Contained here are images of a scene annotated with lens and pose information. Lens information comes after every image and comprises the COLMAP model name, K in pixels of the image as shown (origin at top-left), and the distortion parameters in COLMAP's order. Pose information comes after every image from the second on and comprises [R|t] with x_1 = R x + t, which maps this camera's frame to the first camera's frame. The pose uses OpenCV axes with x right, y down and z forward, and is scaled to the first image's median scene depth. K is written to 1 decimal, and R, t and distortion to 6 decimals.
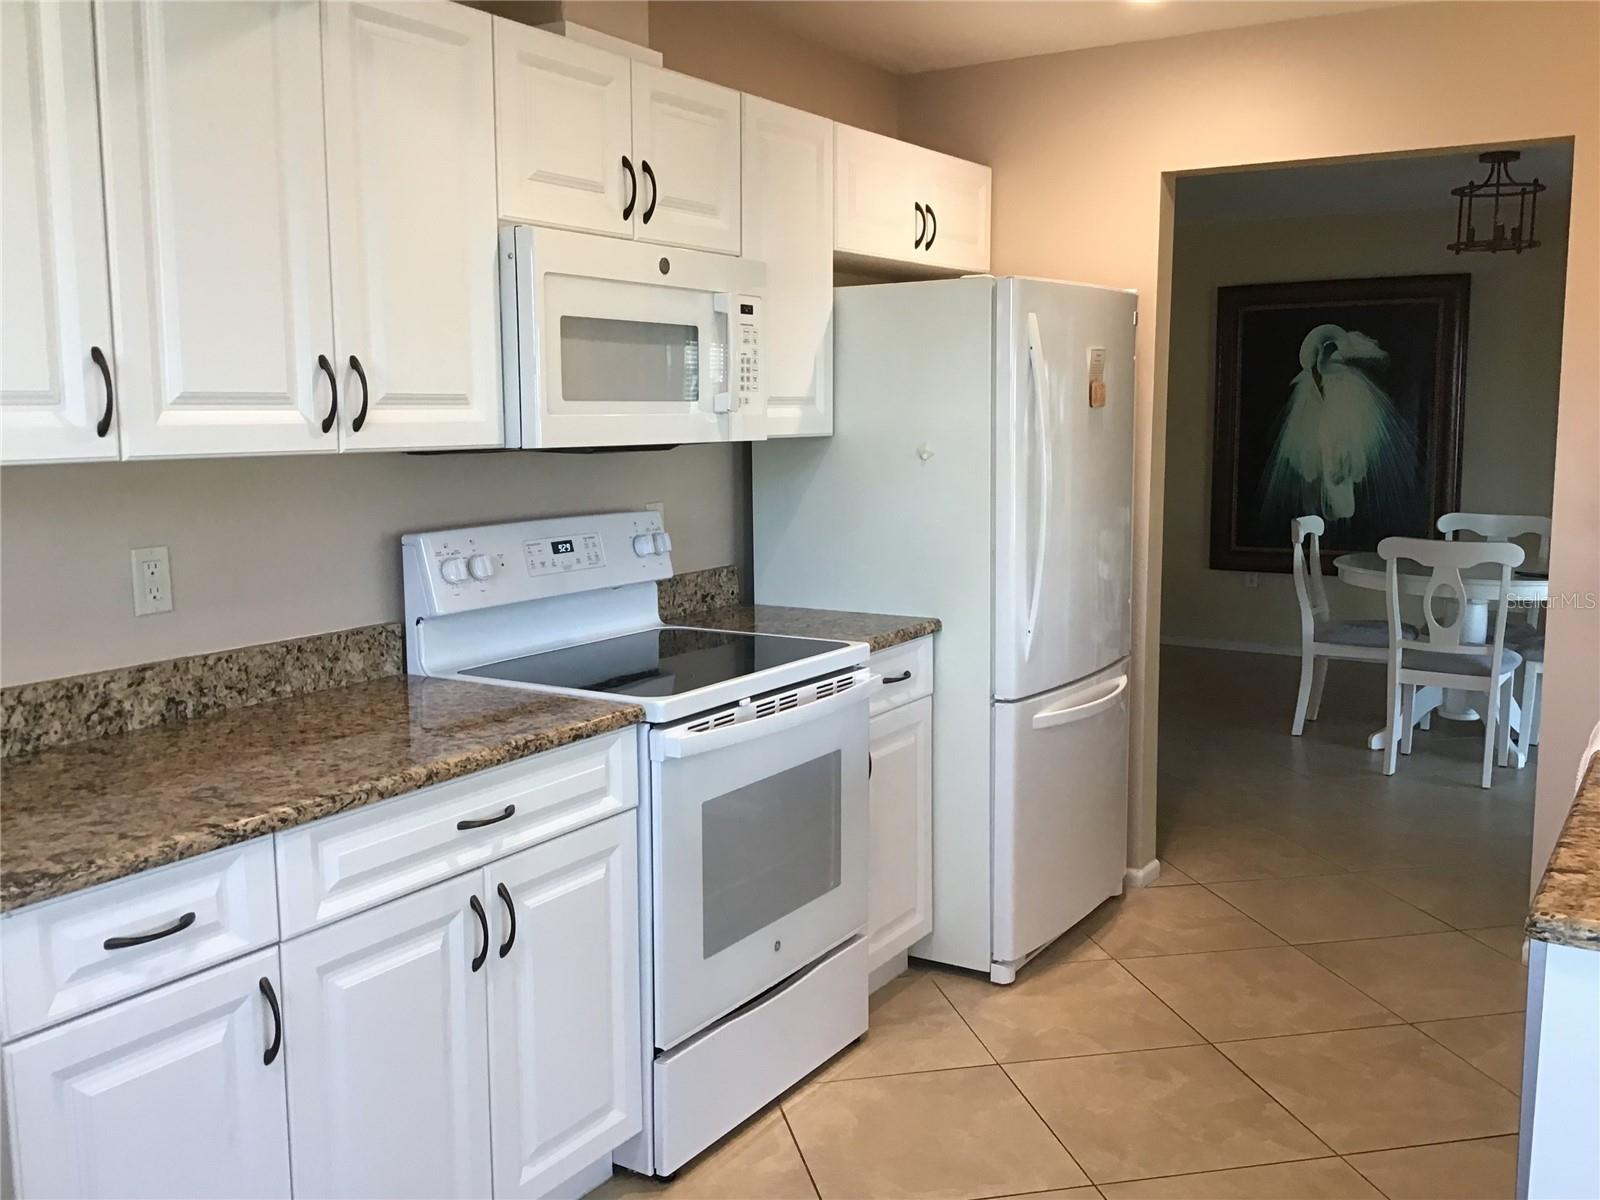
lens RADIAL K [[1470.2, 0, 810.1], [0, 1470.2, 608.8], [0, 0, 1]] dist [0.013145, 0.000000]
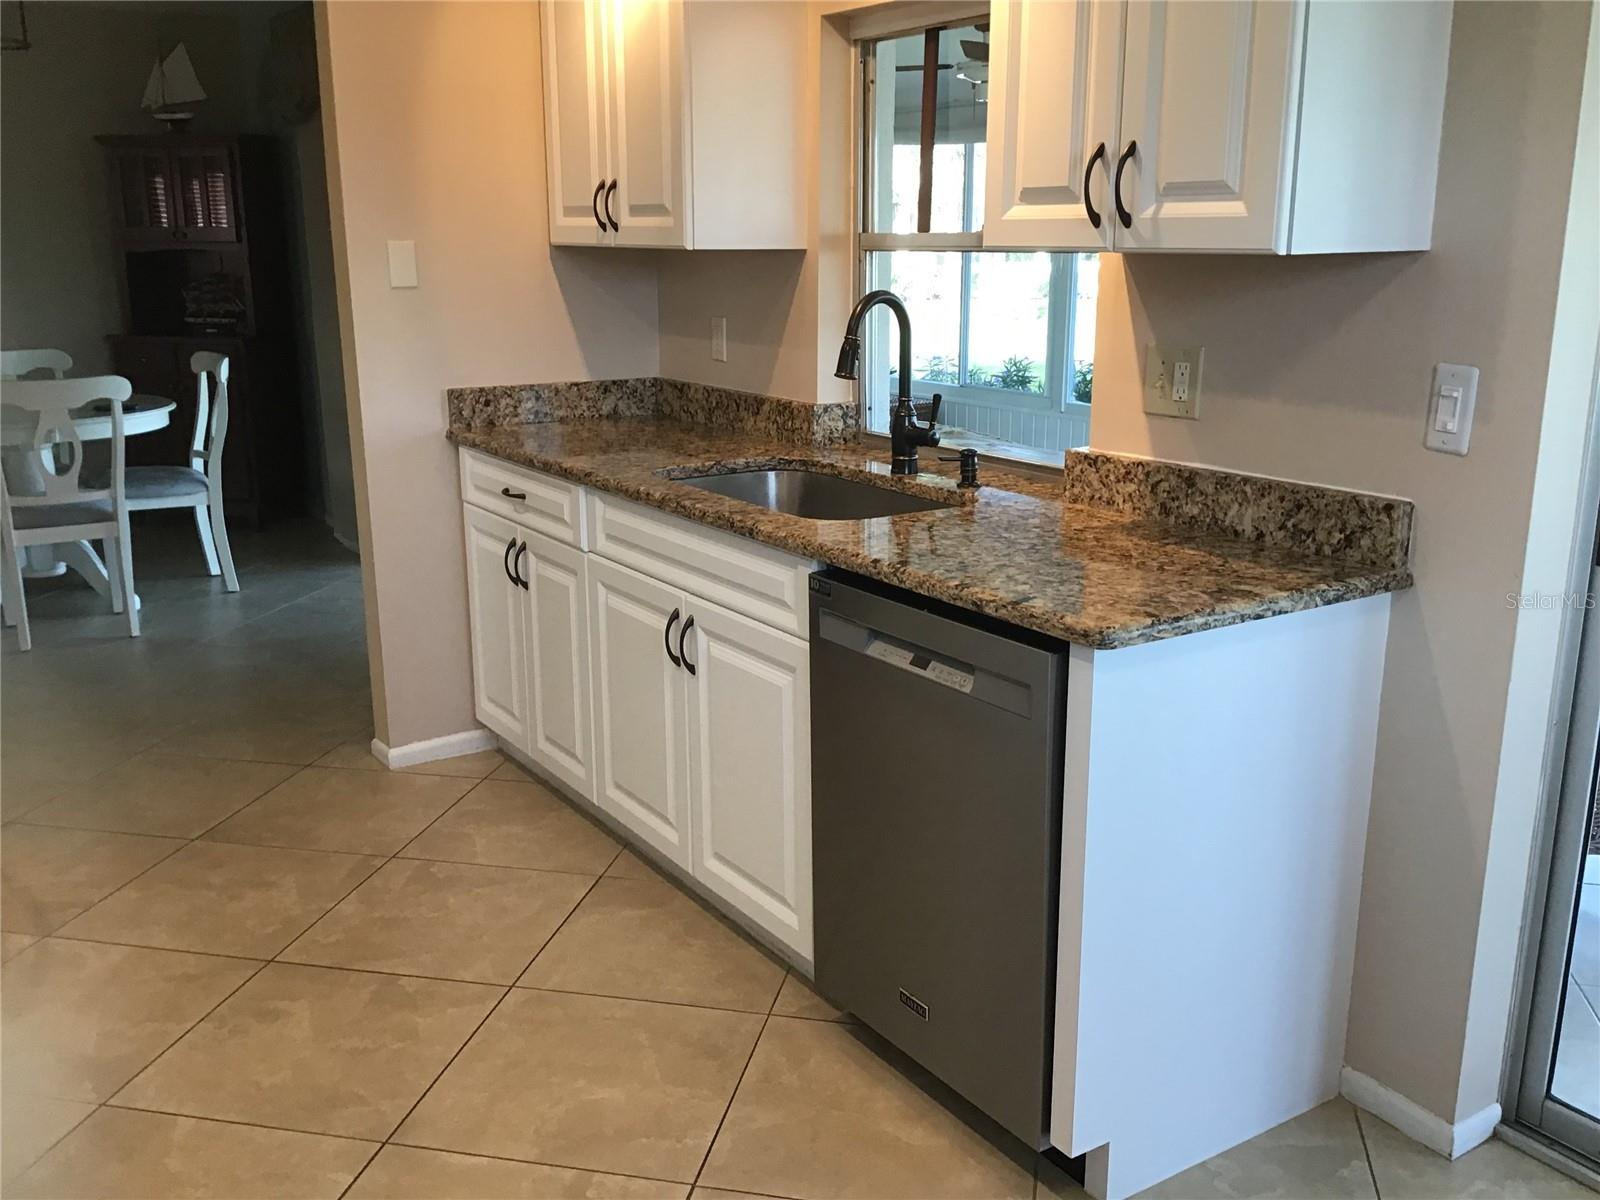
lens RADIAL K [[1470.2, 0, 803.0], [0, 1470.2, 603.7], [0, 0, 1]] dist [0.013145, 0.000000]
pose [[0.435135, -0.239479, 0.867933, -0.281539], [0.142980, 0.970126, 0.195993, -0.037608], [-0.888940, 0.038813, 0.456376, 0.279662]]
